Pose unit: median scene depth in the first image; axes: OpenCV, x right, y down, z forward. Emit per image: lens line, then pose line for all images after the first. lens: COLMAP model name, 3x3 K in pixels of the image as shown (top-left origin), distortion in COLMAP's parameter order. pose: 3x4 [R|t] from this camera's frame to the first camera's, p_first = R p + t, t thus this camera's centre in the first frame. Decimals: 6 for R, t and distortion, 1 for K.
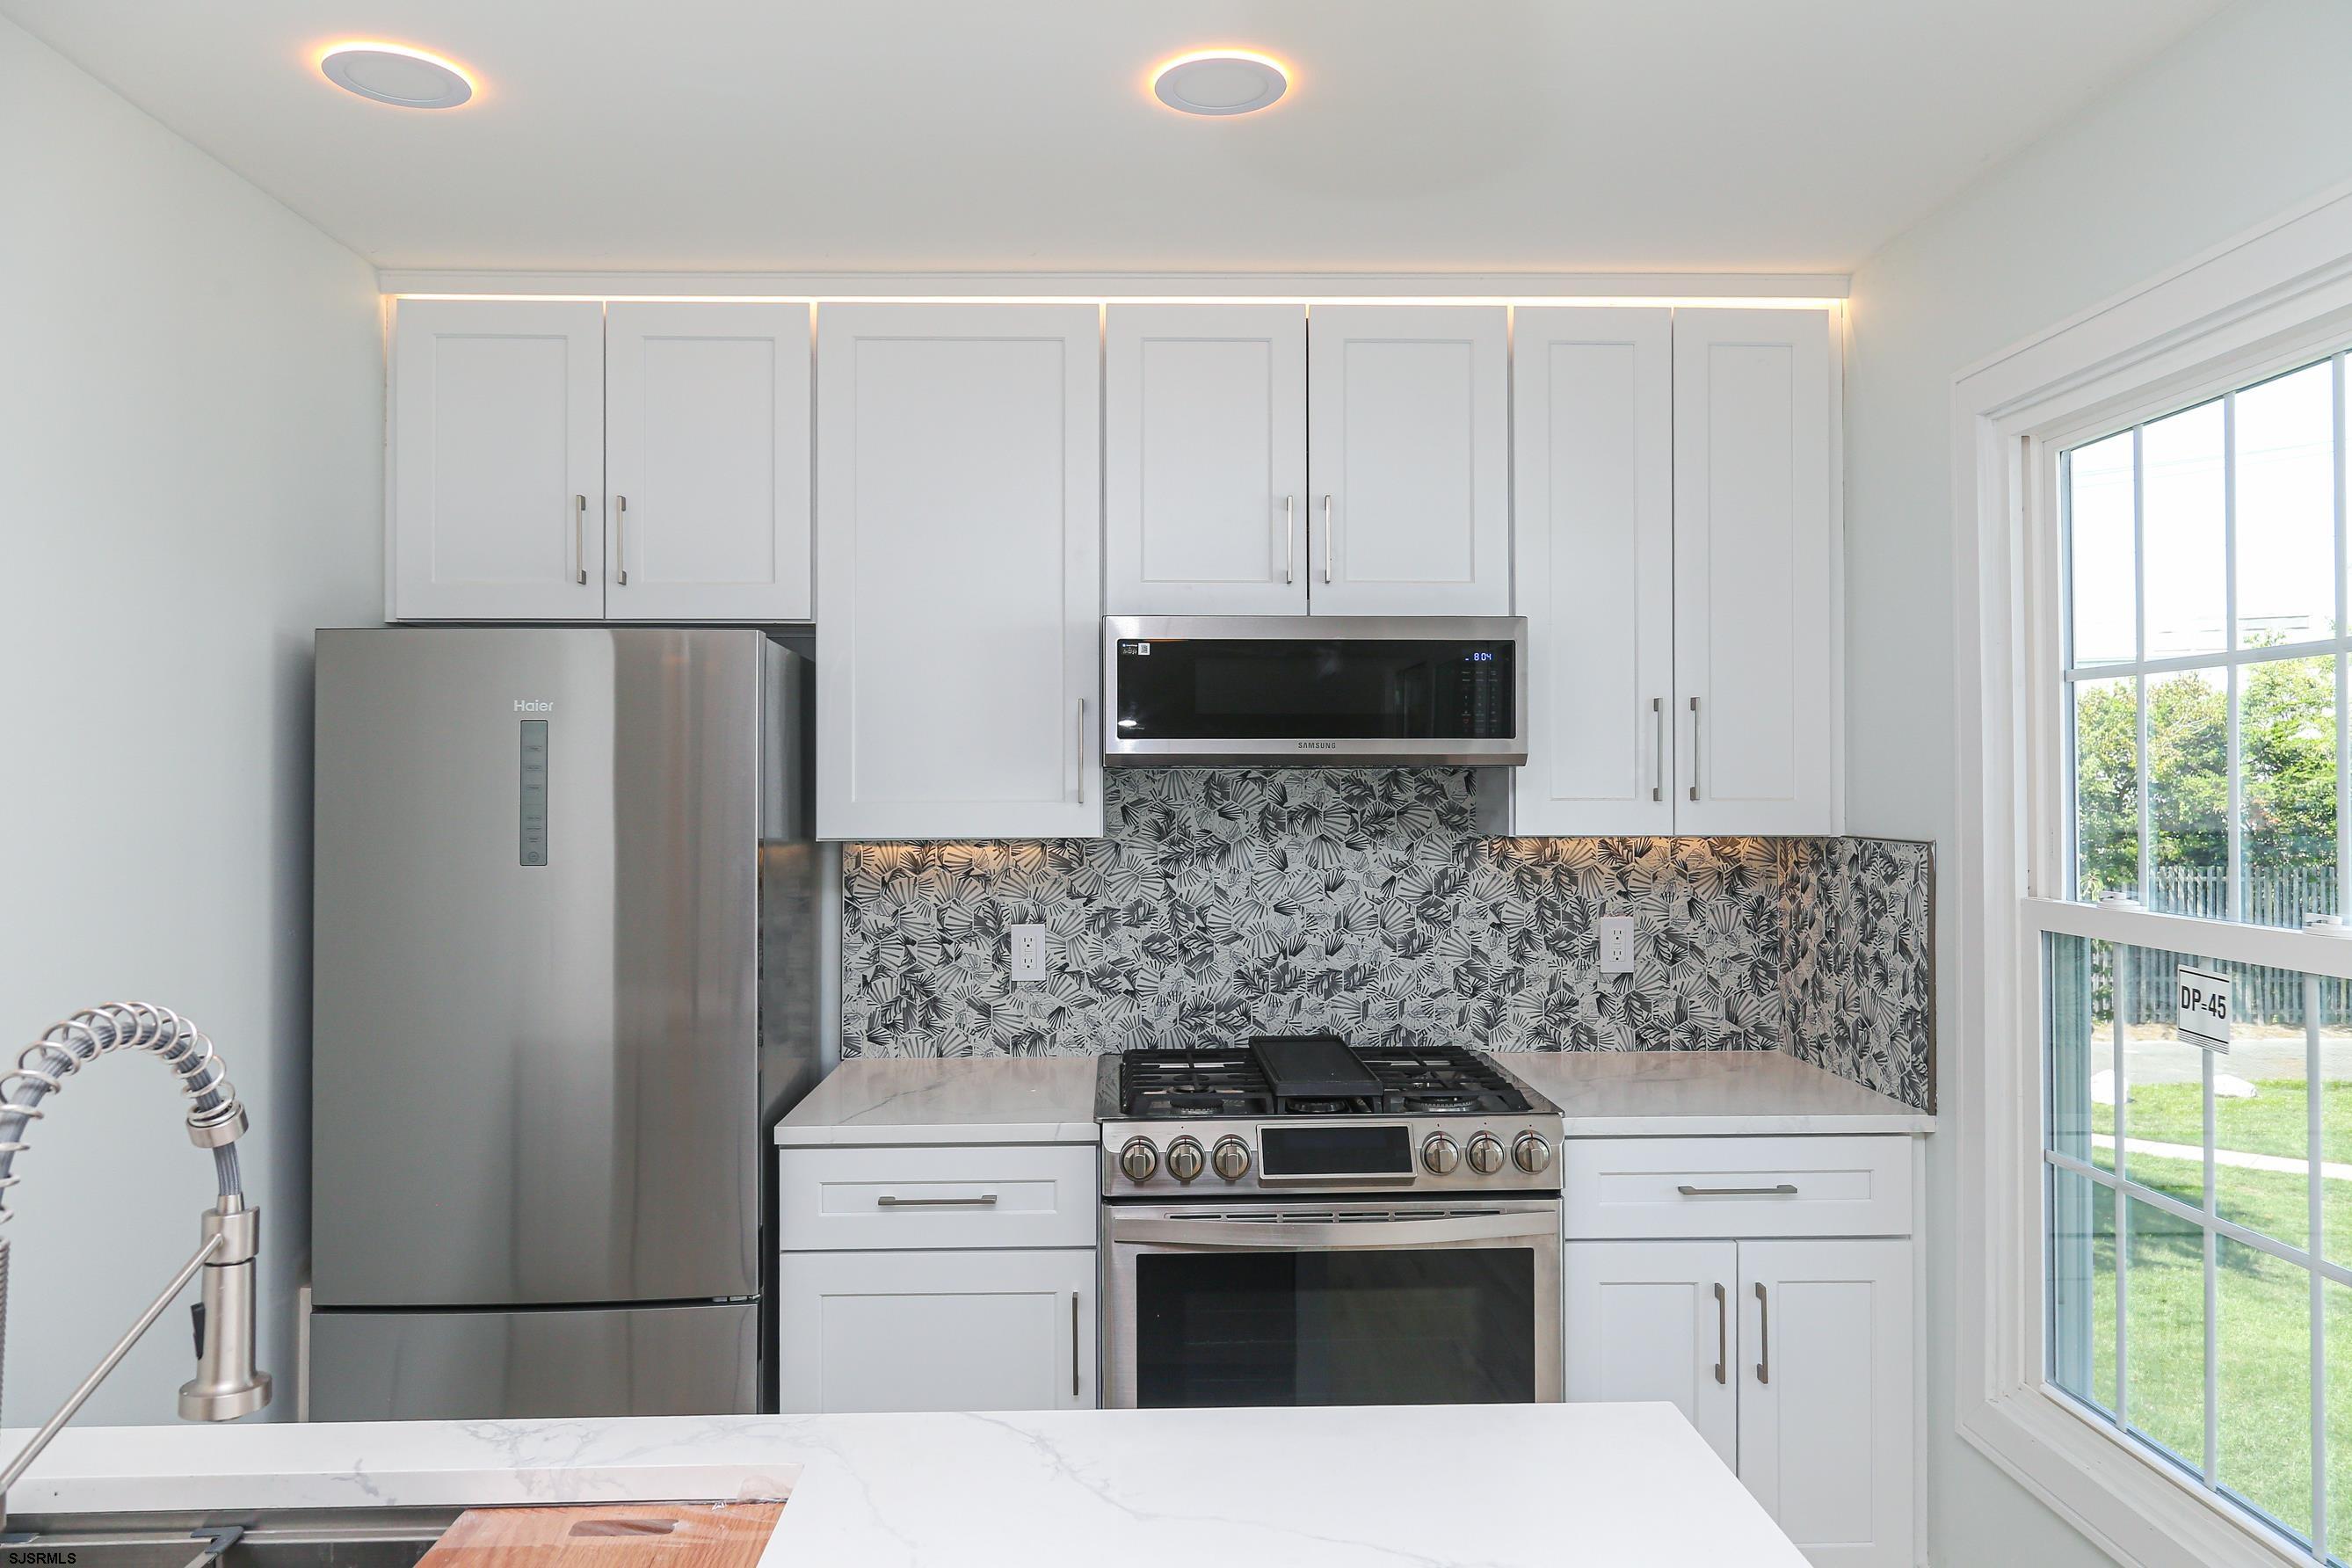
lens RADIAL K [[1592.9, 0, 1182.0], [0, 1592.9, 766.7], [0, 0, 1]] dist [0.003698, 0.000849]
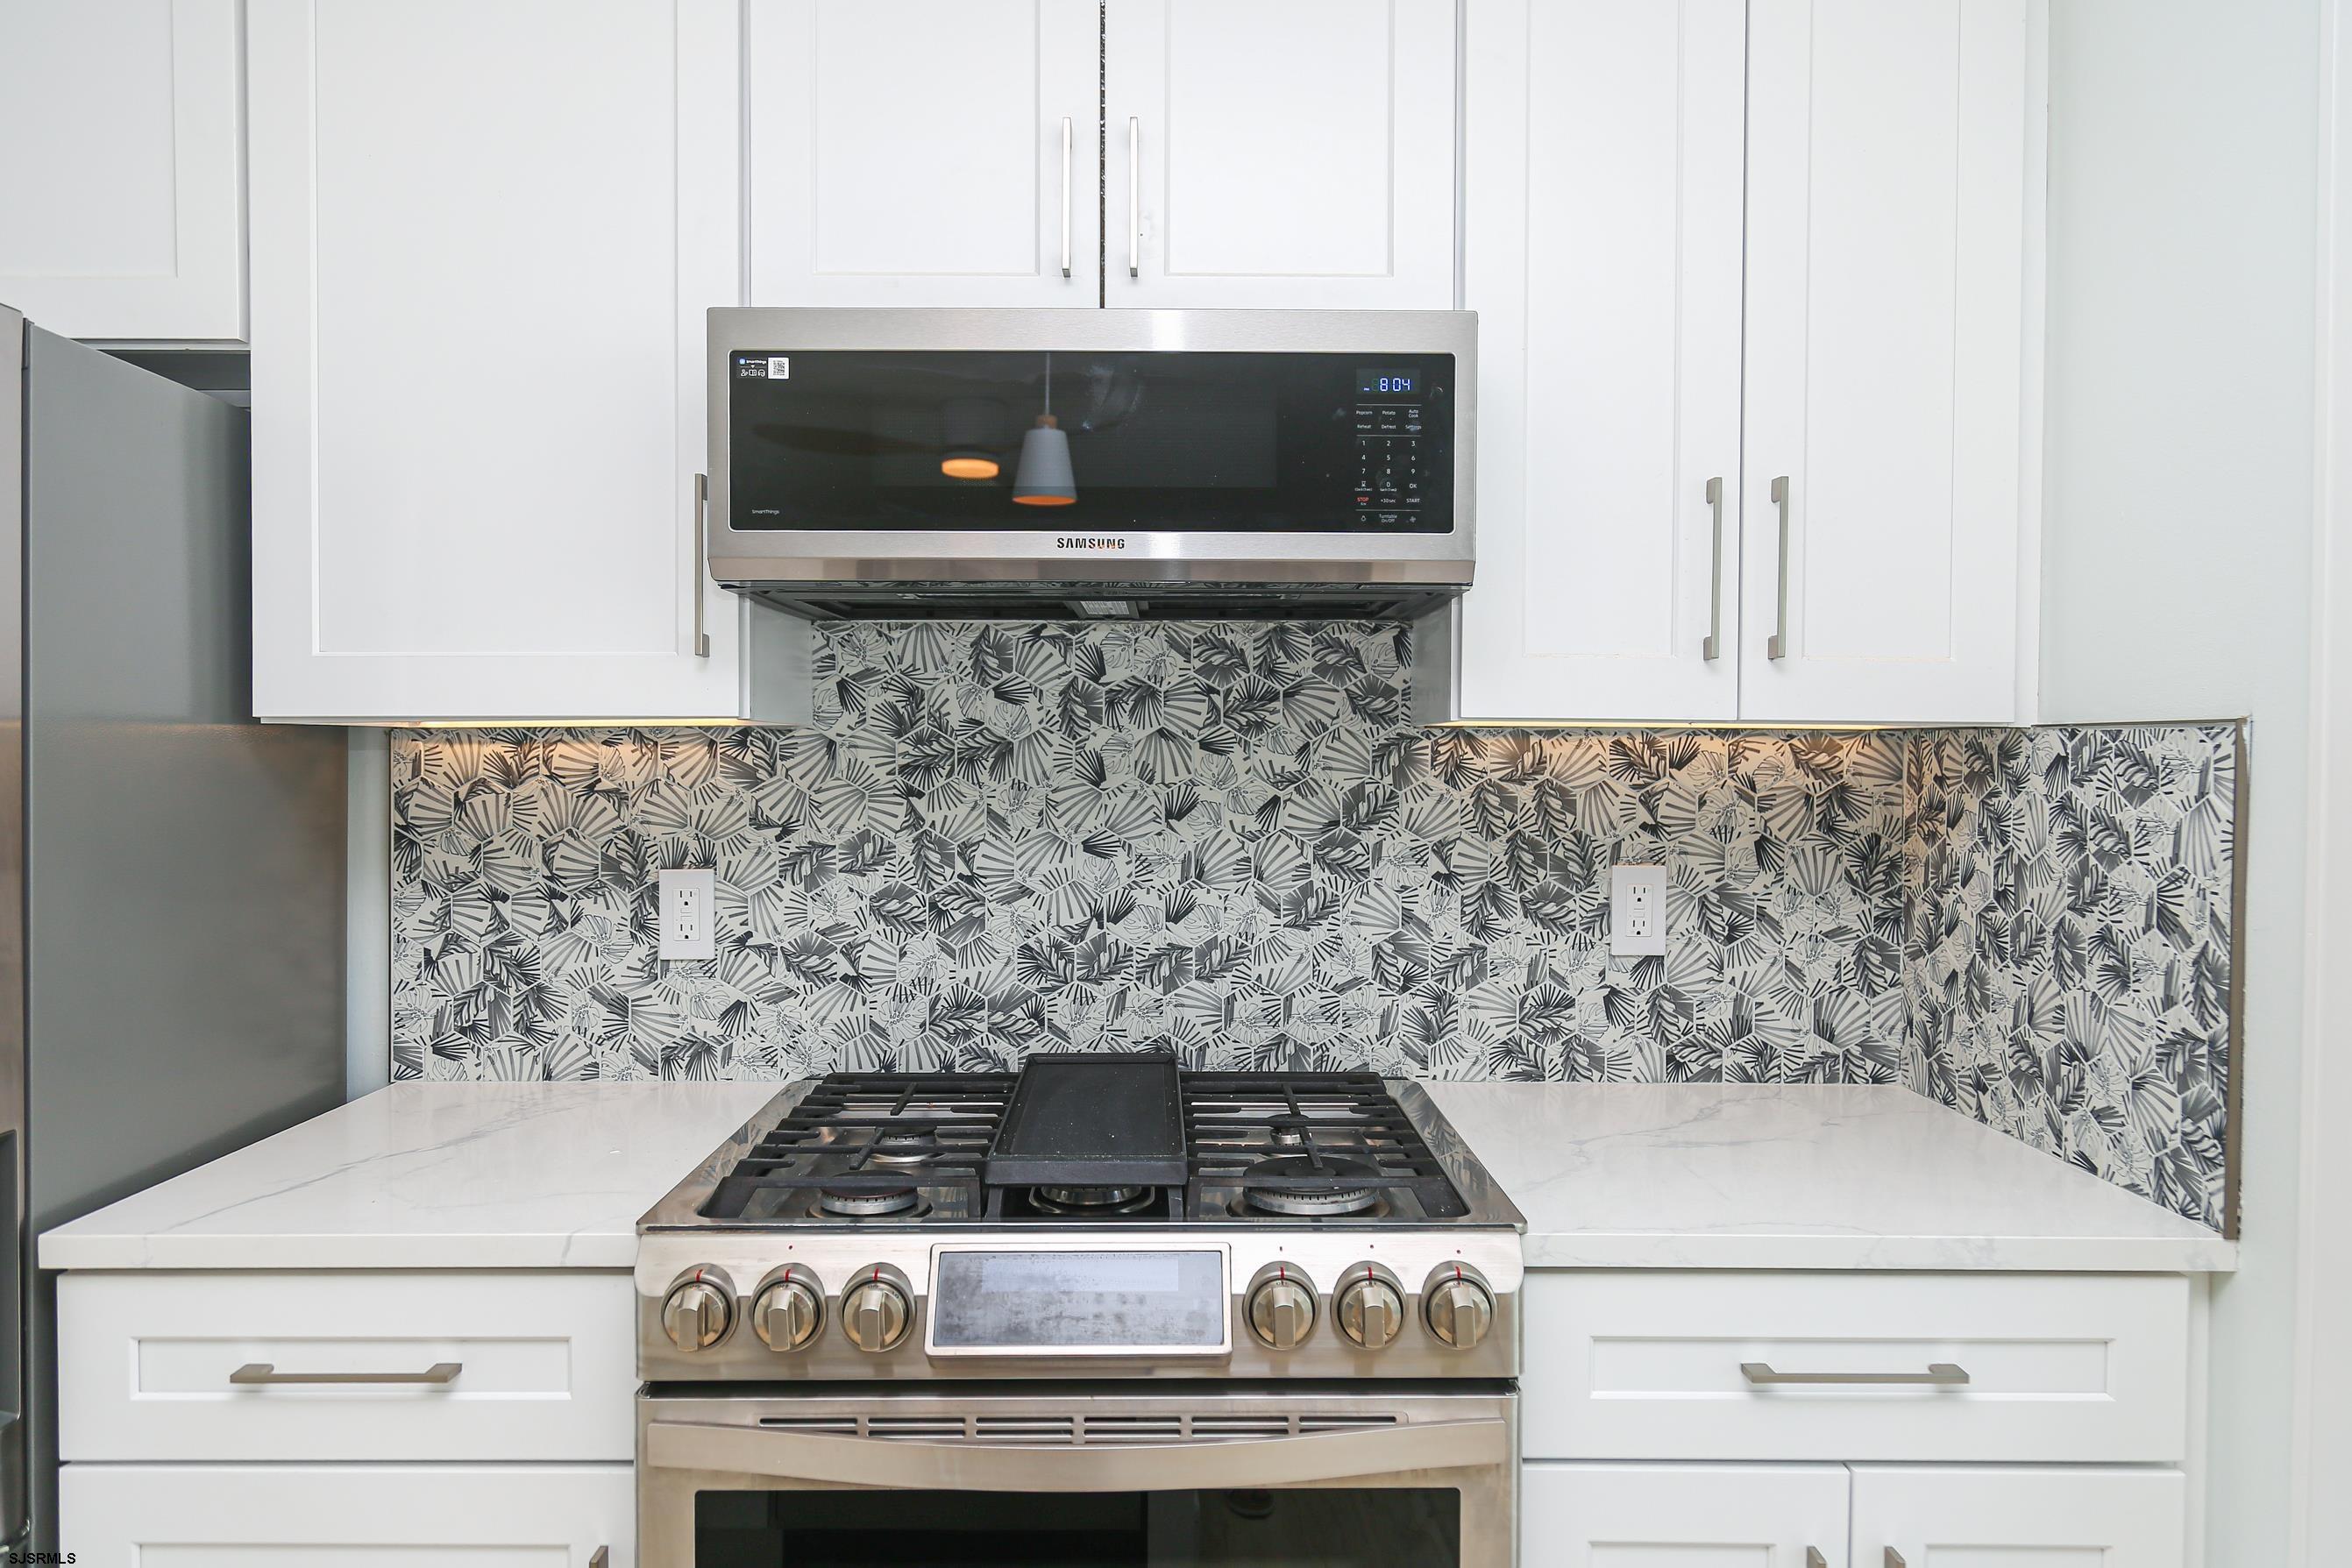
lens RADIAL K [[1579.9, 0, 1179.1], [0, 1579.9, 772.6], [0, 0, 1]] dist [0.010142, 0.000234]
pose [[0.999577, 0.007008, -0.028225, 0.112427], [-0.006248, 0.999618, 0.026918, 0.043230], [0.028403, -0.026731, 0.999239, 0.385469]]
